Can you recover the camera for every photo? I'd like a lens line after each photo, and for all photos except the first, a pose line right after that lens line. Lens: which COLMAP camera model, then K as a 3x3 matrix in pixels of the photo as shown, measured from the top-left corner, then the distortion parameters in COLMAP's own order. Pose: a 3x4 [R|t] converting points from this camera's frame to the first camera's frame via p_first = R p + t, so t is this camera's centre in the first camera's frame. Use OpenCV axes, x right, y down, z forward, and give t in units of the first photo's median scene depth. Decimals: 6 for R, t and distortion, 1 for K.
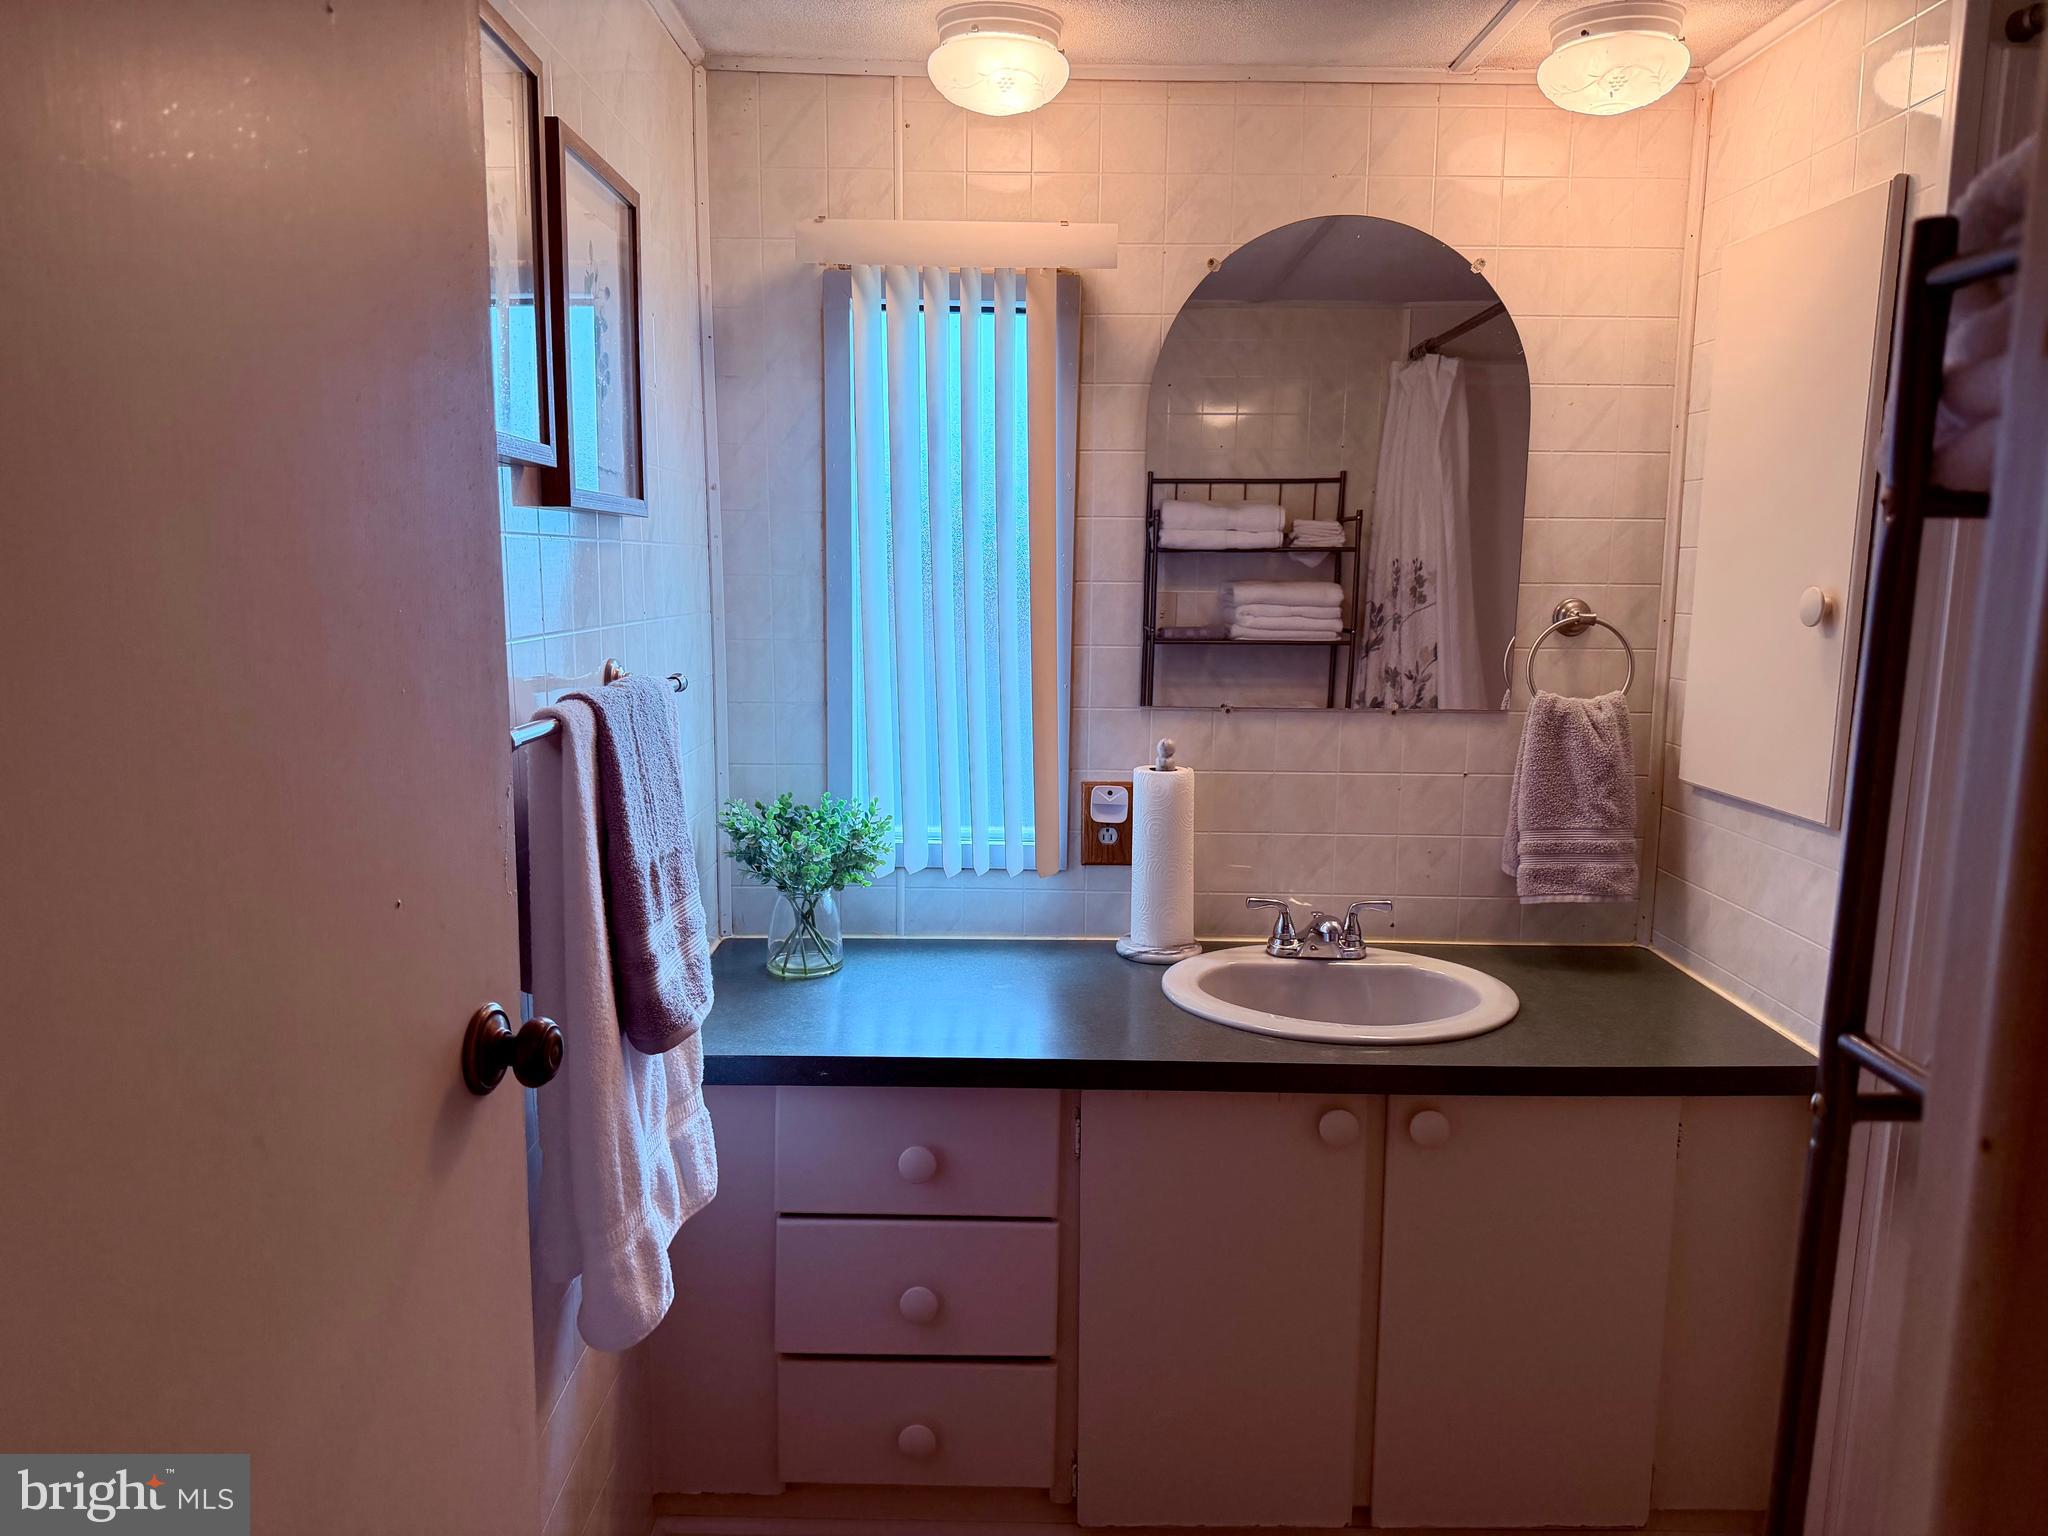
lens RADIAL K [[1449.6, 0, 1018.4], [0, 1449.6, 815.3], [0, 0, 1]] dist [0.052180, -0.139700]
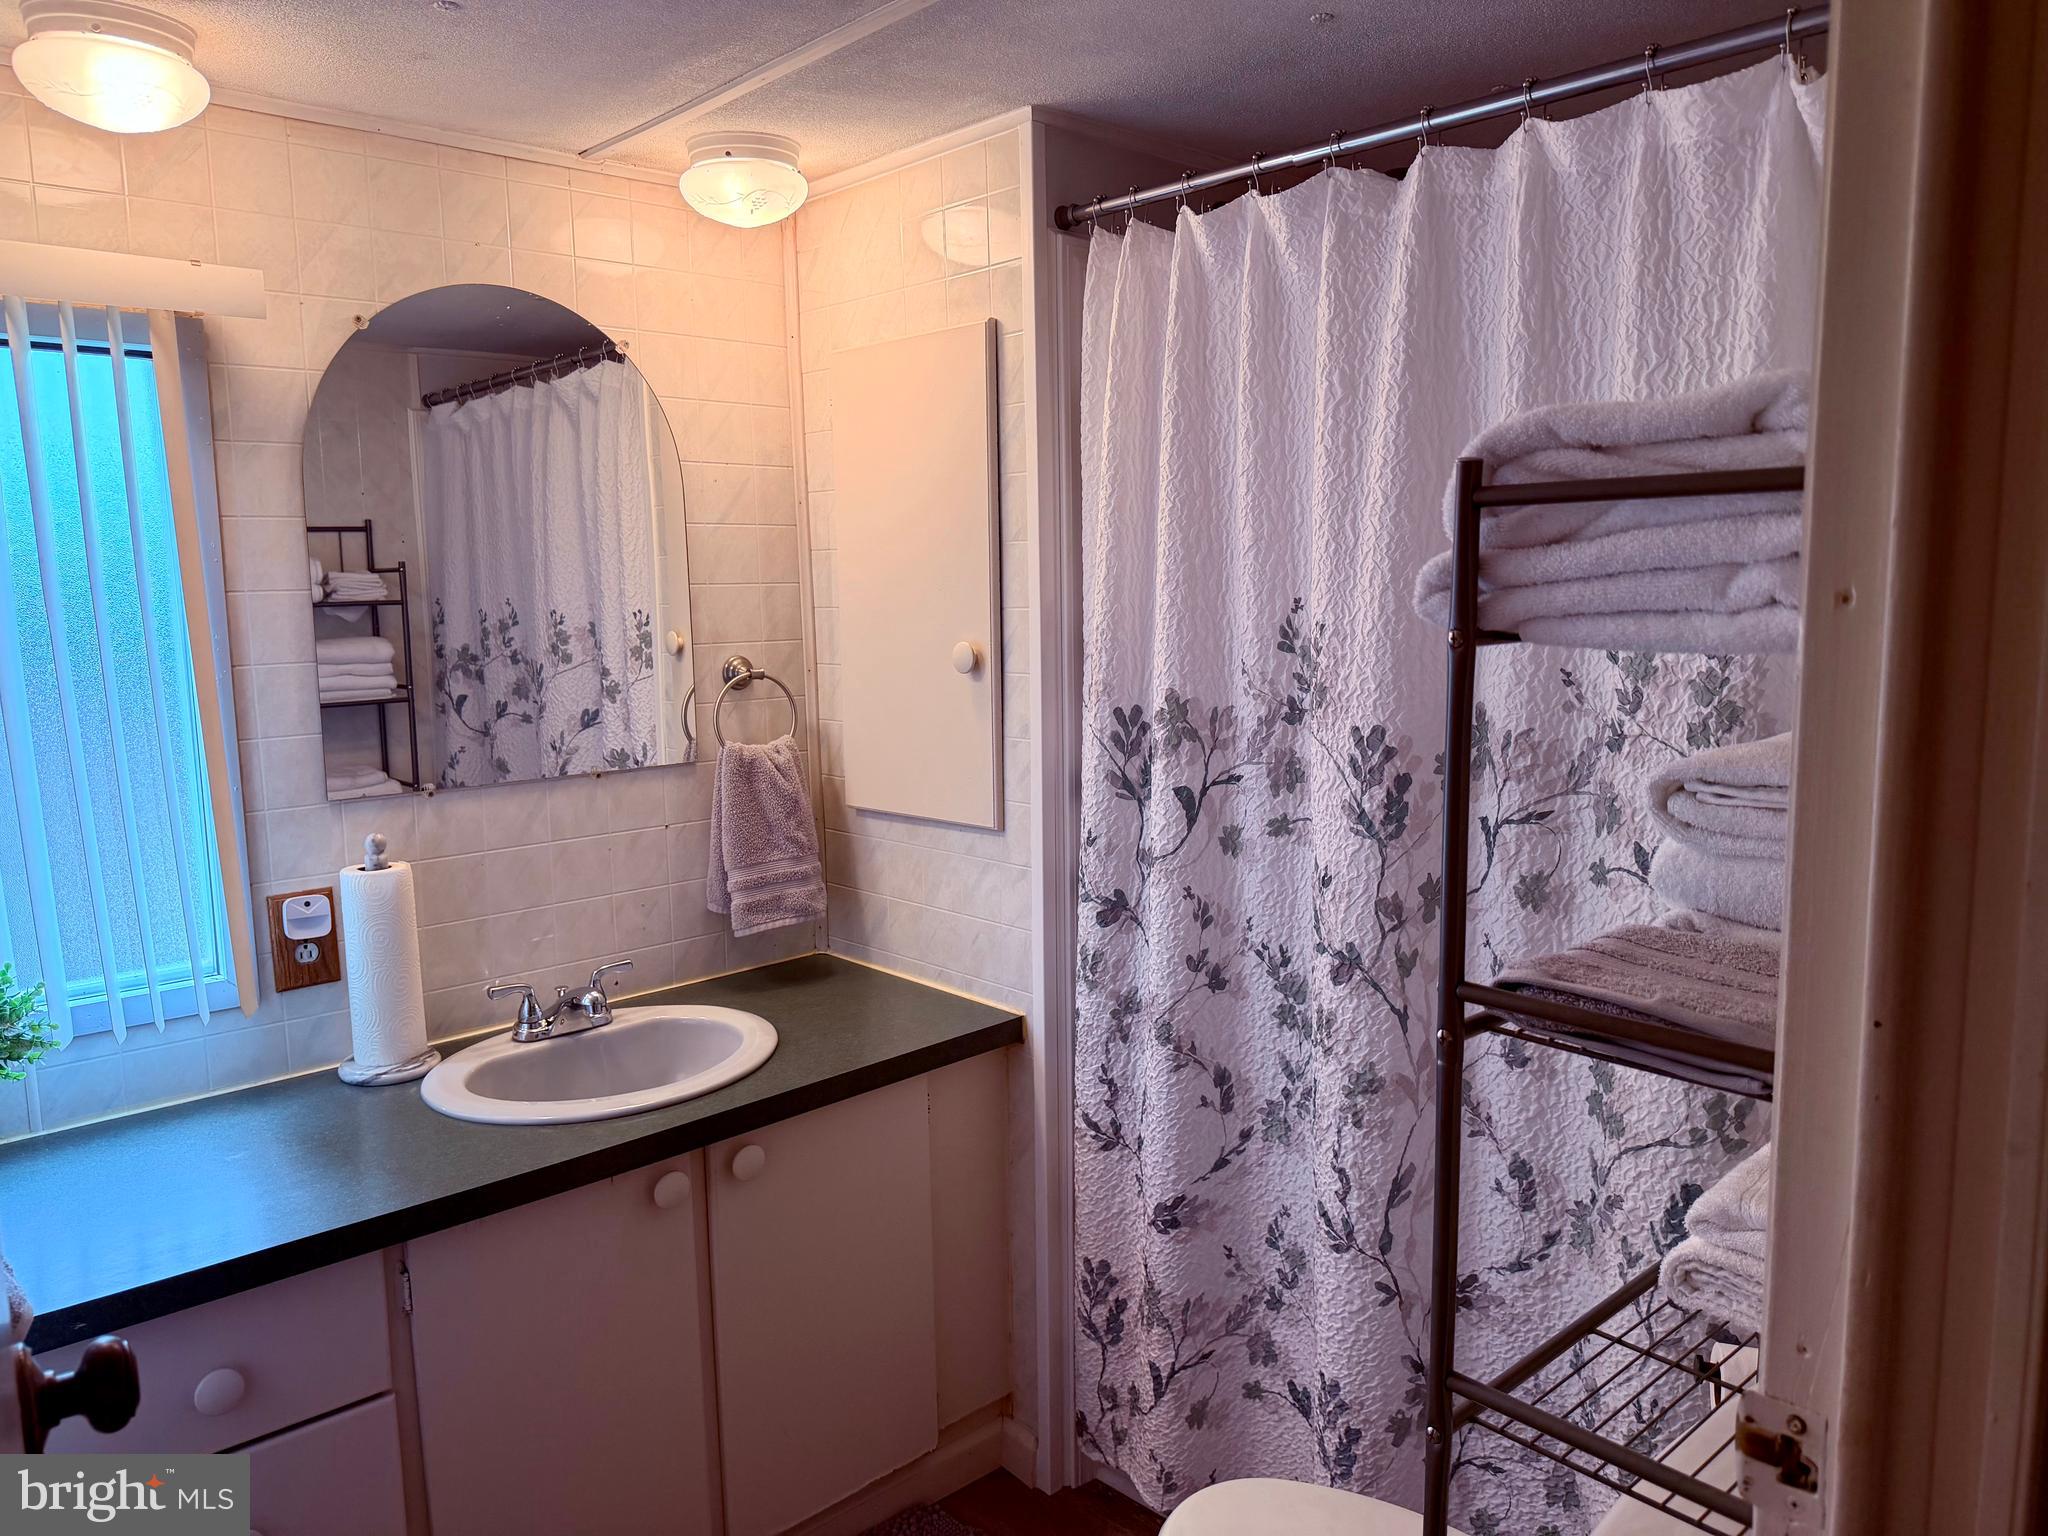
lens RADIAL K [[1449.4, 0, 1024.0], [0, 1449.4, 768.0], [0, 0, 1]] dist [0.124971, -0.209758]
pose [[0.713806, -0.112502, 0.691248, -0.242000], [0.142395, 0.989710, 0.014036, -0.049270], [-0.685715, 0.088412, 0.722481, 0.056300]]
